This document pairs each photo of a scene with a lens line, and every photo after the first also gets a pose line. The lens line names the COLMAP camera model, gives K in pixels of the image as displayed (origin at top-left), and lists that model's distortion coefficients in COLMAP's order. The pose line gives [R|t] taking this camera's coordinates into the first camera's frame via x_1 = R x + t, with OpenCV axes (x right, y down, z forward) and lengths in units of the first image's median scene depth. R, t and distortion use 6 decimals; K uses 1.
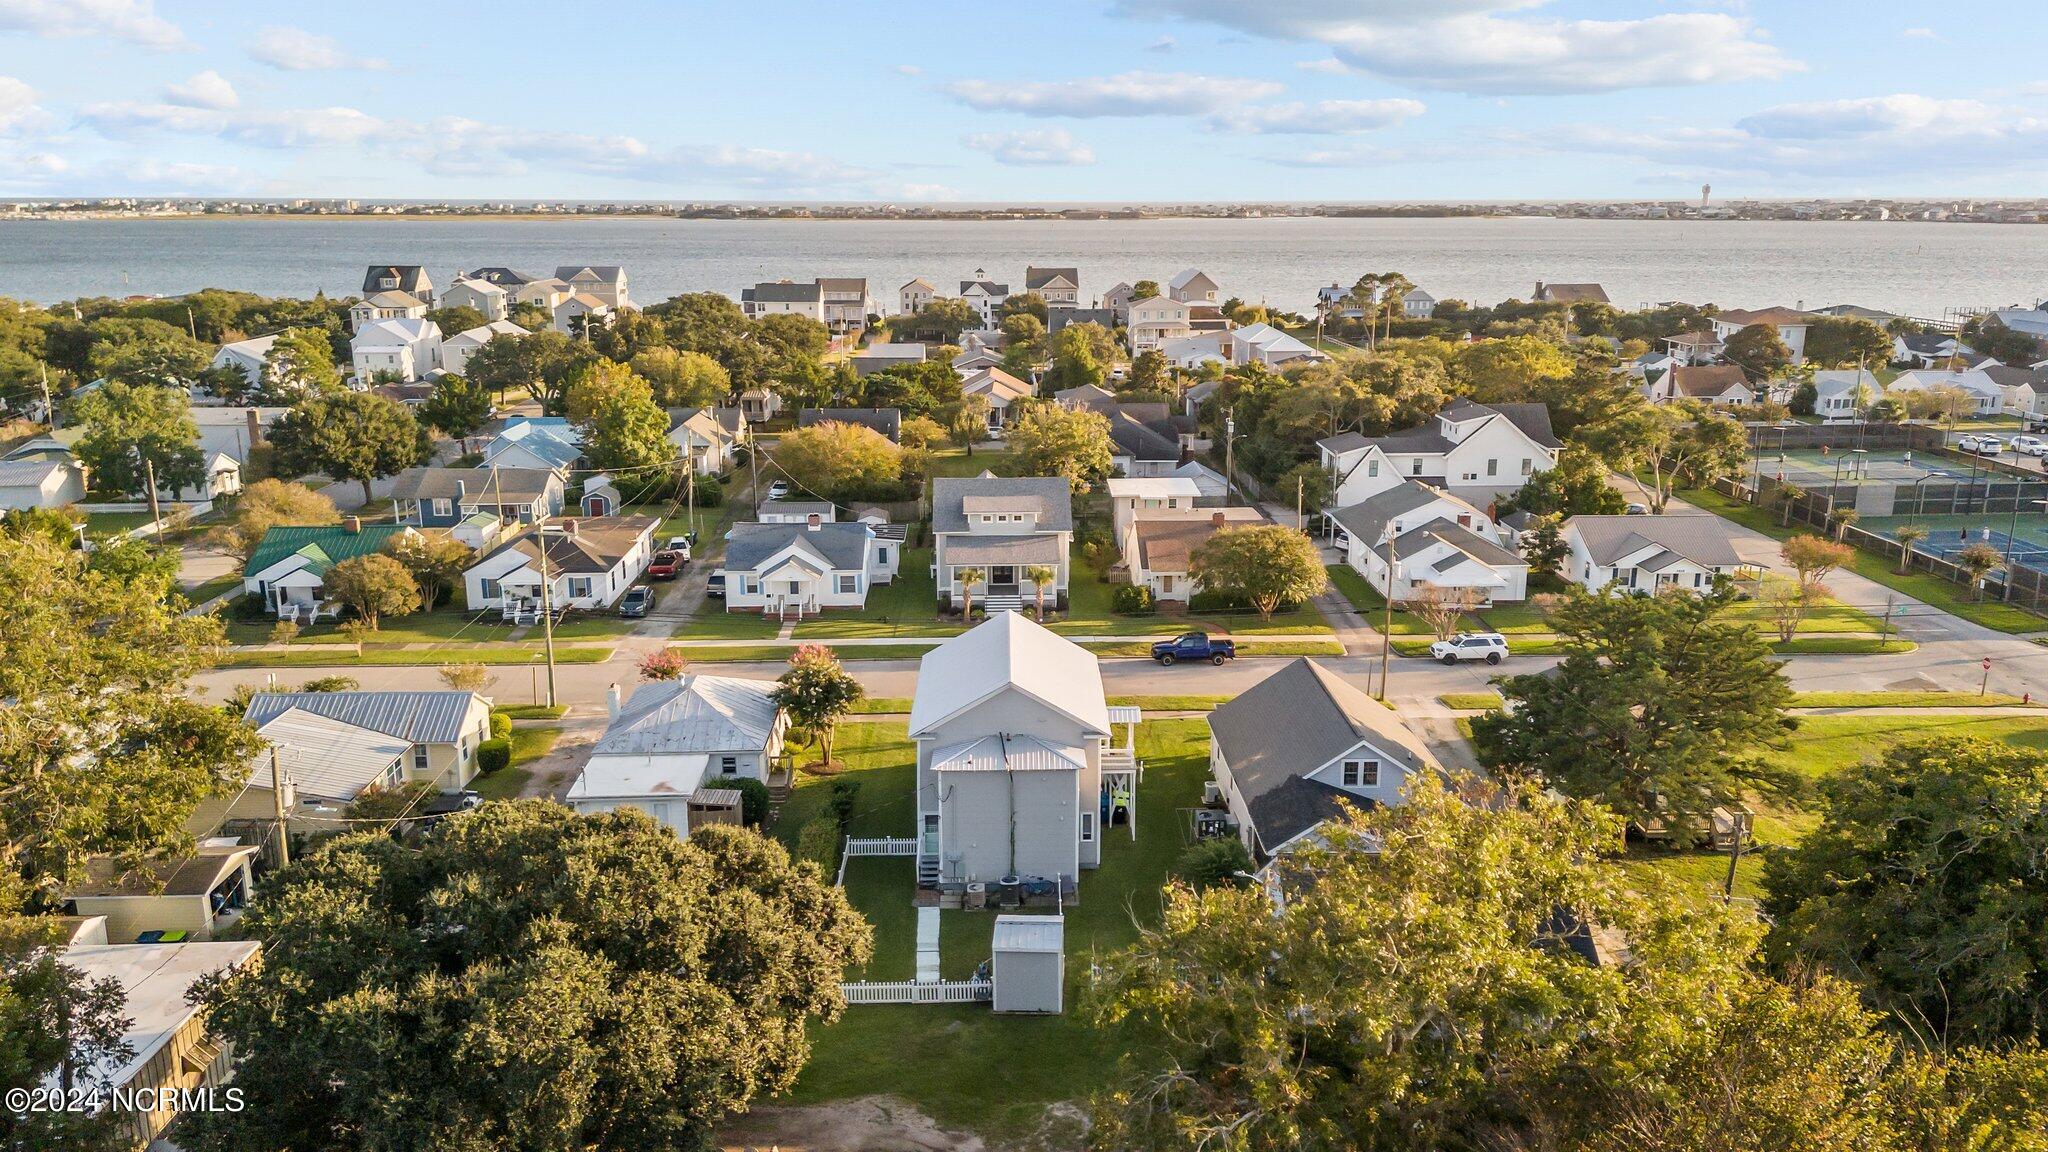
lens RADIAL K [[1477.4, 0, 1028.8], [0, 1477.4, 603.3], [0, 0, 1]] dist [0.115471, -0.168496]
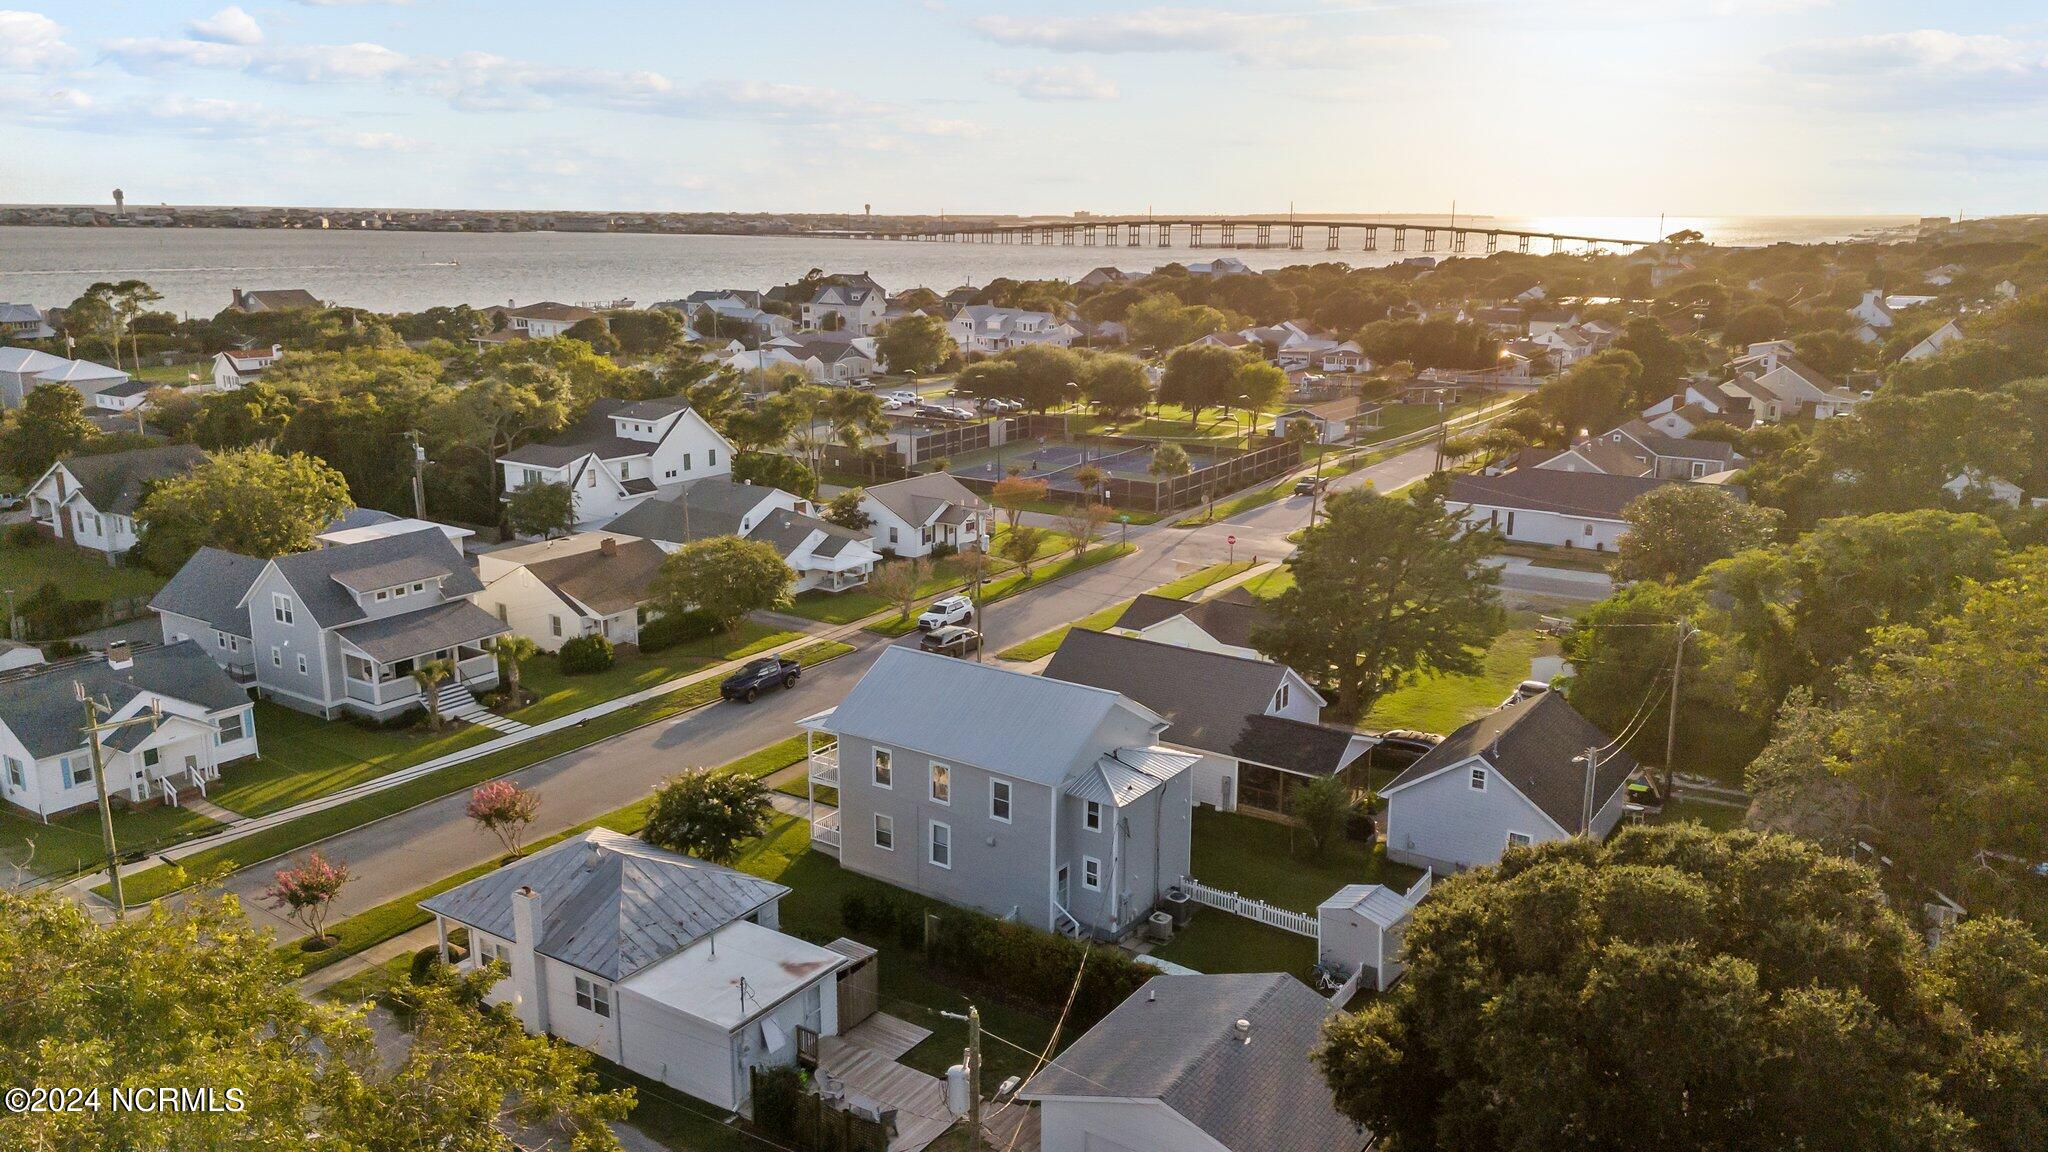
lens RADIAL K [[1506.3, 0, 1030.3], [0, 1506.3, 566.7], [0, 0, 1]] dist [0.069956, -0.063572]
pose [[0.581623, -0.182140, 0.792805, -0.455100], [0.206955, 0.975673, 0.072324, -0.060443], [-0.786692, 0.122010, 0.605169, 0.273613]]
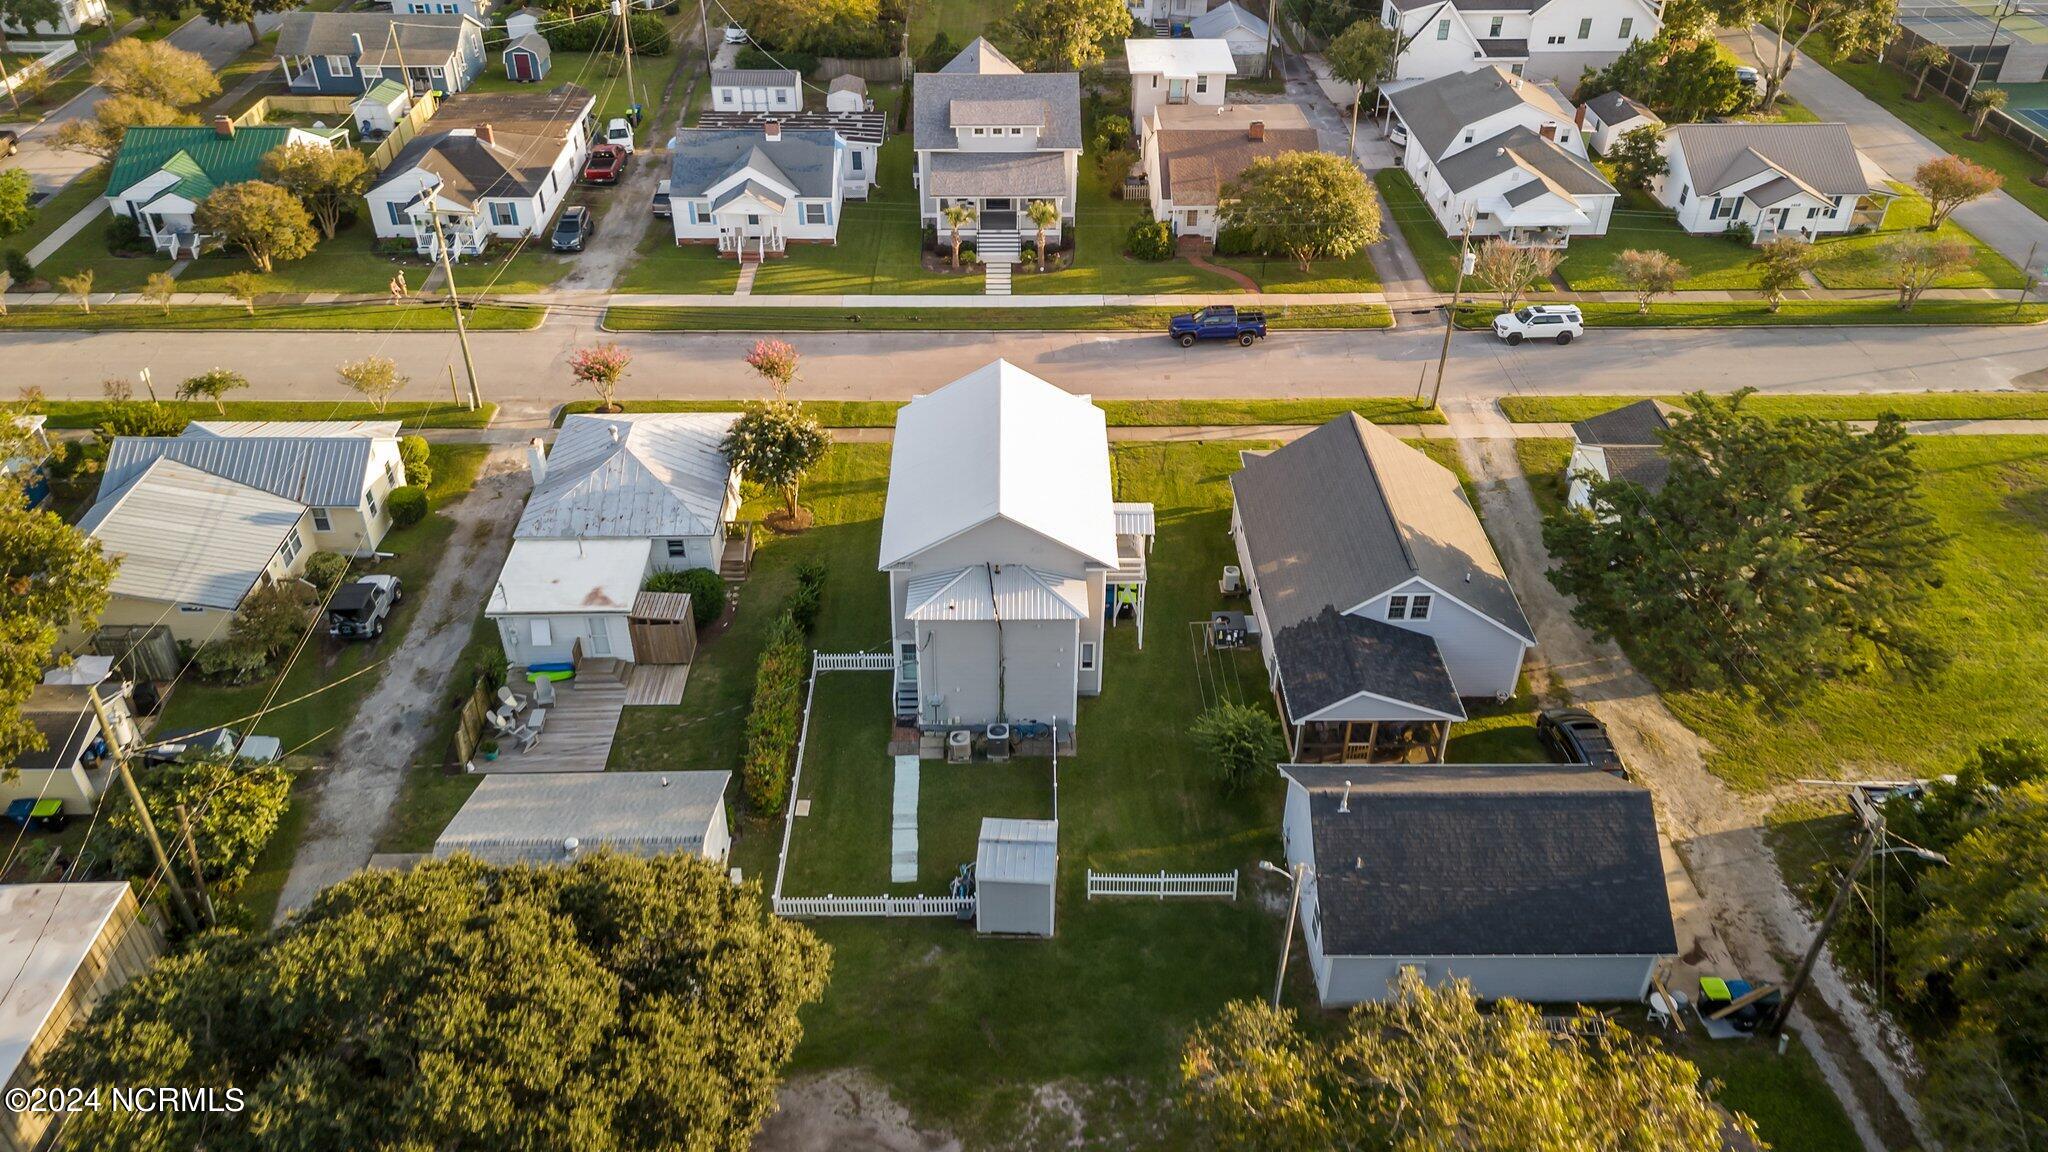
lens RADIAL K [[1491.7, 0, 1030.2], [0, 1491.7, 576.5], [0, 0, 1]] dist [0.076834, -0.071590]
pose [[0.999950, 0.009960, 0.000003, 0.003015], [-0.009332, 0.936784, 0.349784, -0.120825], [0.003481, -0.349767, 0.936830, 0.118861]]
